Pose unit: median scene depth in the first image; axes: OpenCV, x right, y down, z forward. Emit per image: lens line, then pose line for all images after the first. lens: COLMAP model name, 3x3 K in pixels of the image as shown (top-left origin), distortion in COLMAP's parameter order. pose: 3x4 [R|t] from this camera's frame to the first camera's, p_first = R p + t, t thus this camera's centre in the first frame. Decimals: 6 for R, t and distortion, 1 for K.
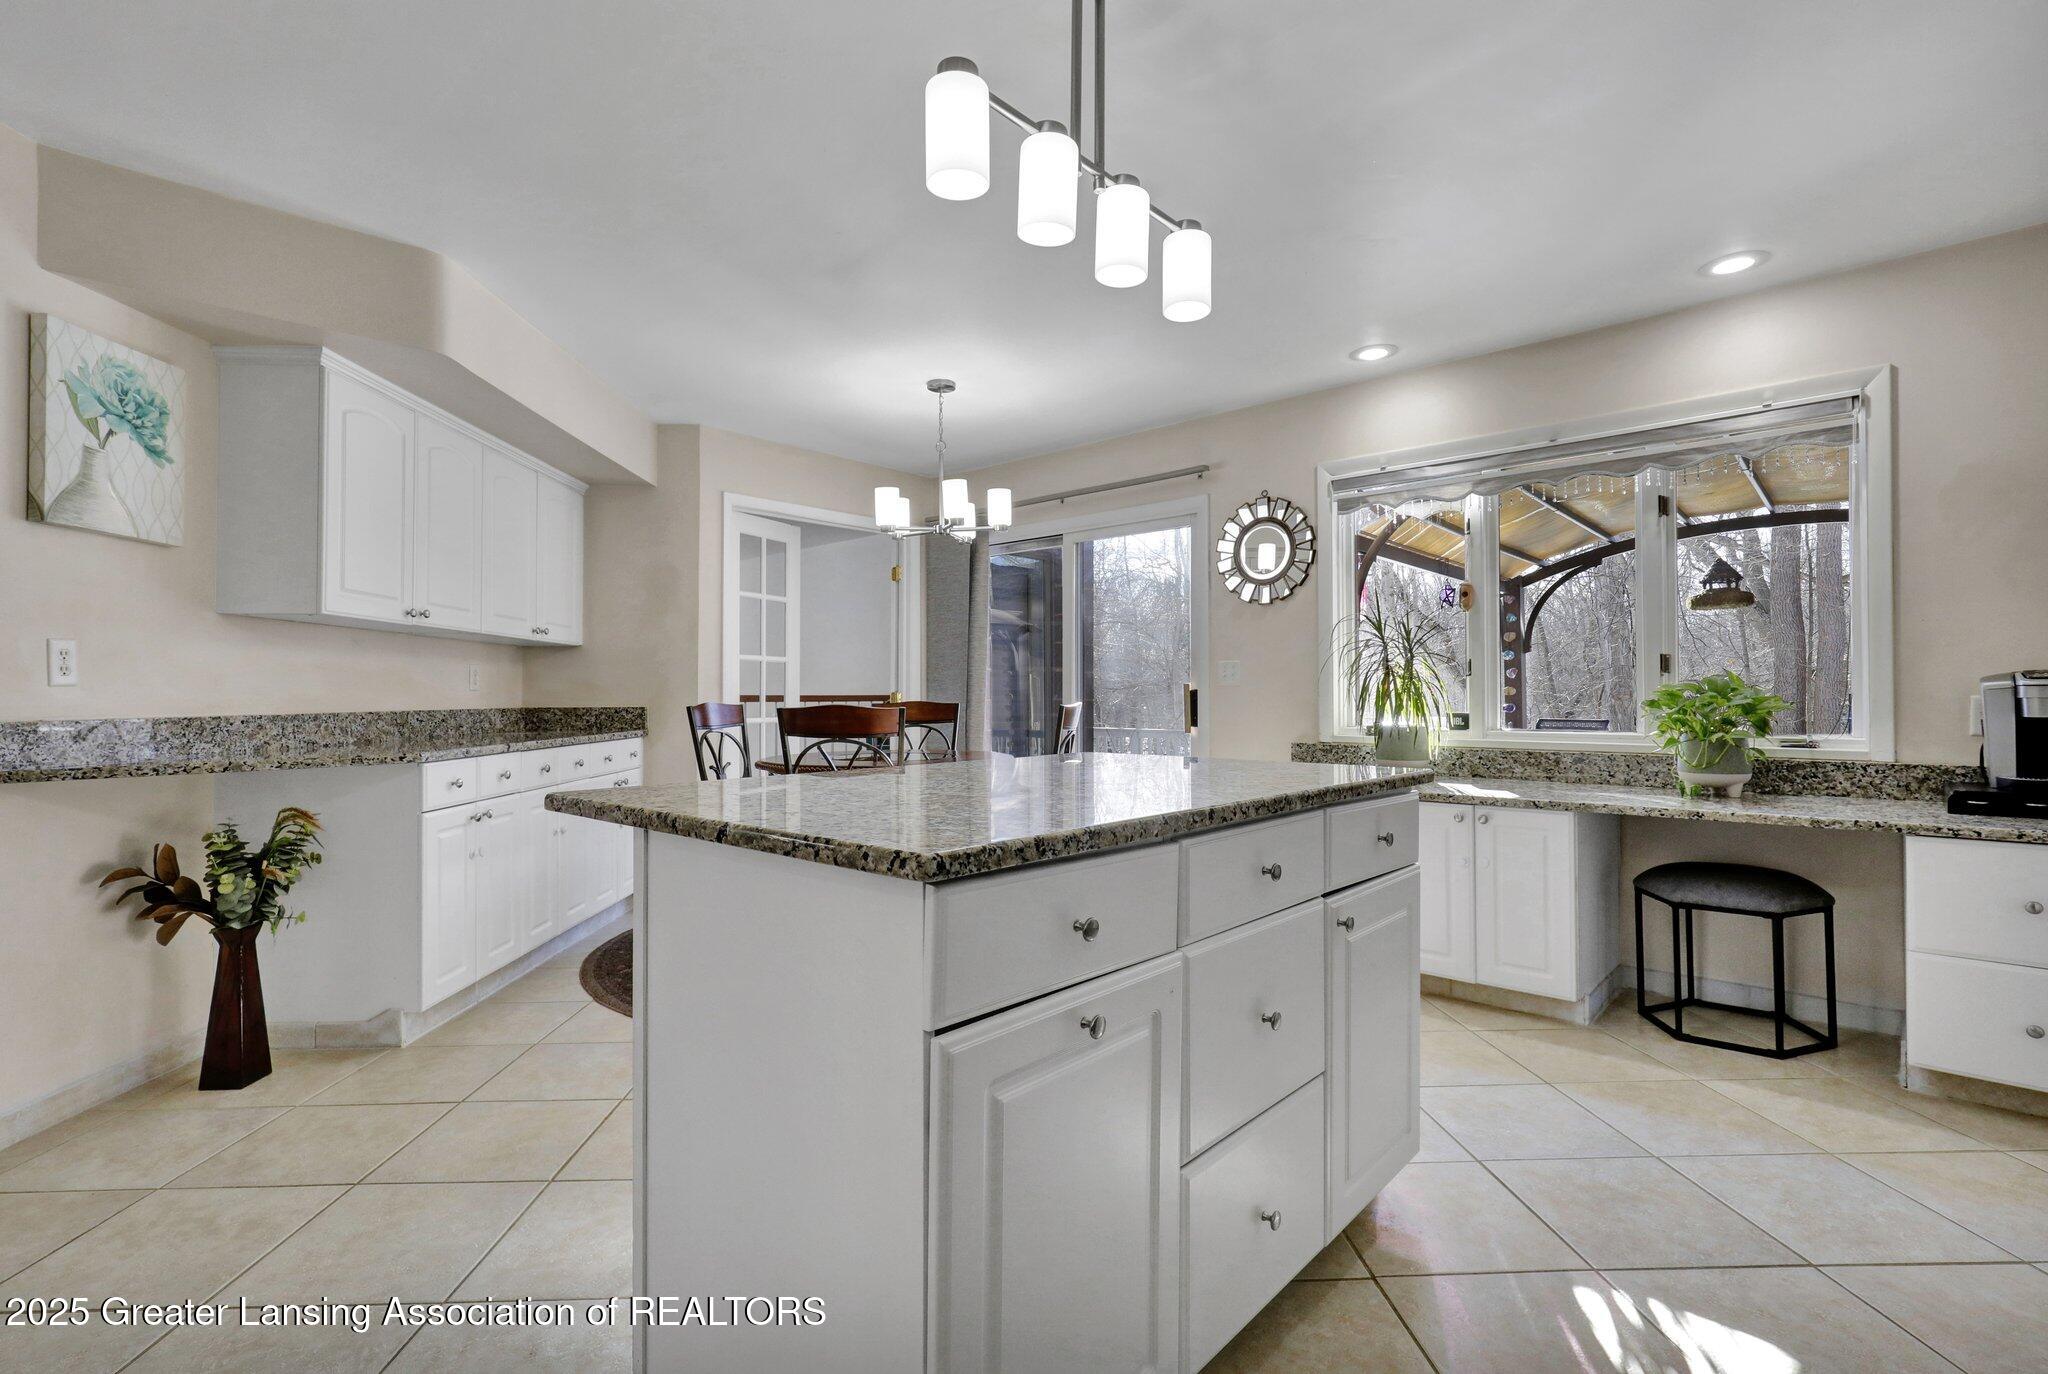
lens RADIAL K [[942.1, 0, 1015.9], [0, 942.1, 689.4], [0, 0, 1]] dist [0.004337, -0.000644]
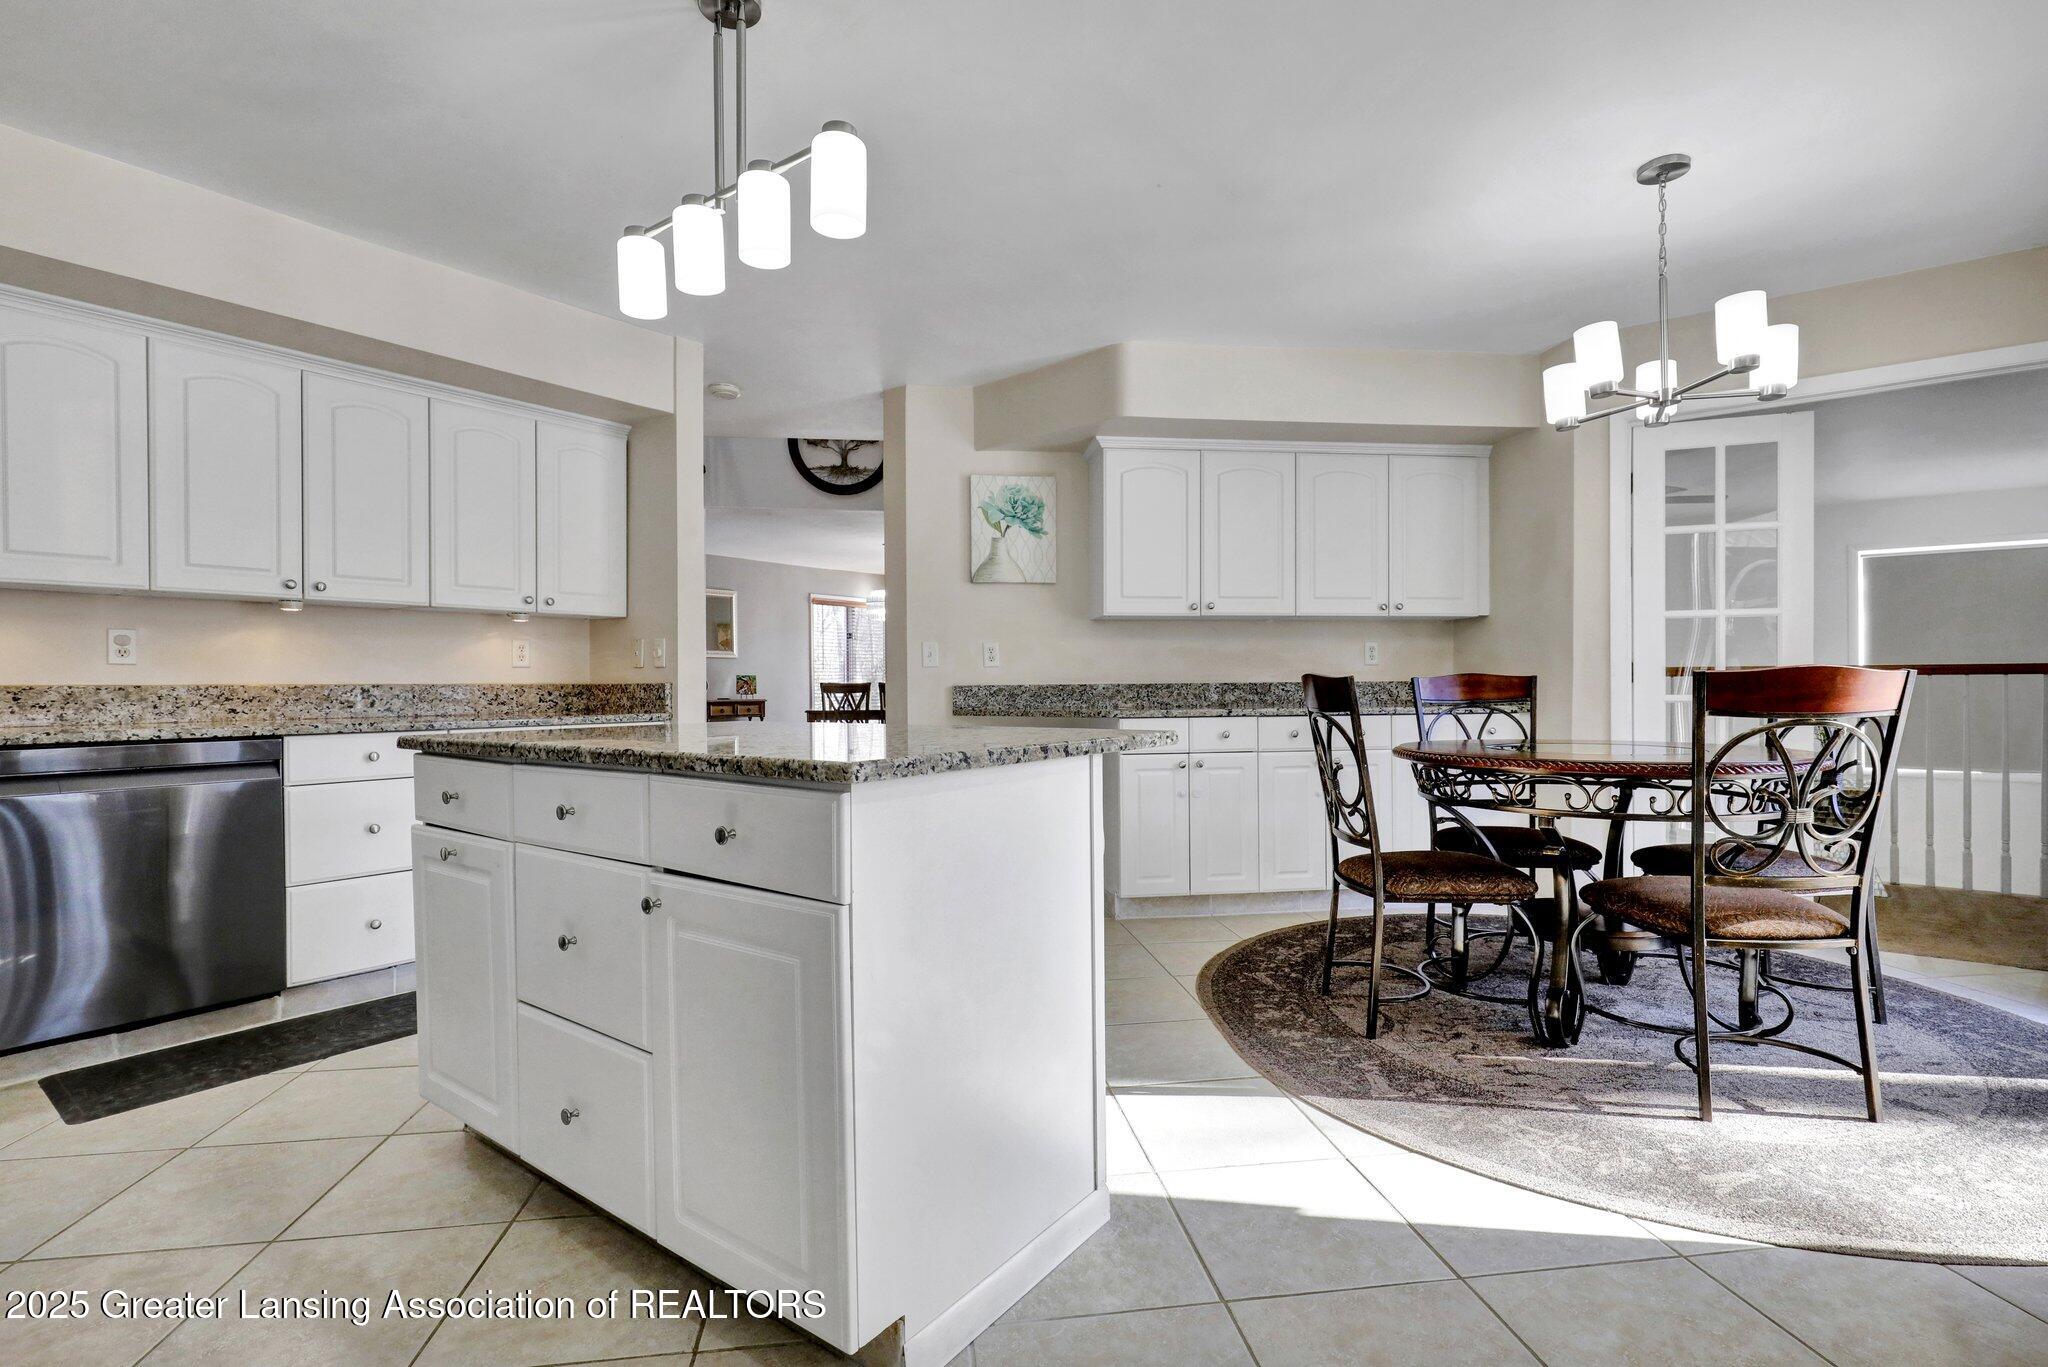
lens RADIAL K [[942.1, 0, 1036.8], [0, 942.1, 685.1], [0, 0, 1]] dist [0.004337, -0.000644]
pose [[0.134372, -0.000241, -0.990931, 0.700884], [0.017868, 0.999838, 0.002179, 0.023820], [0.990770, -0.017999, 0.134355, 0.675369]]
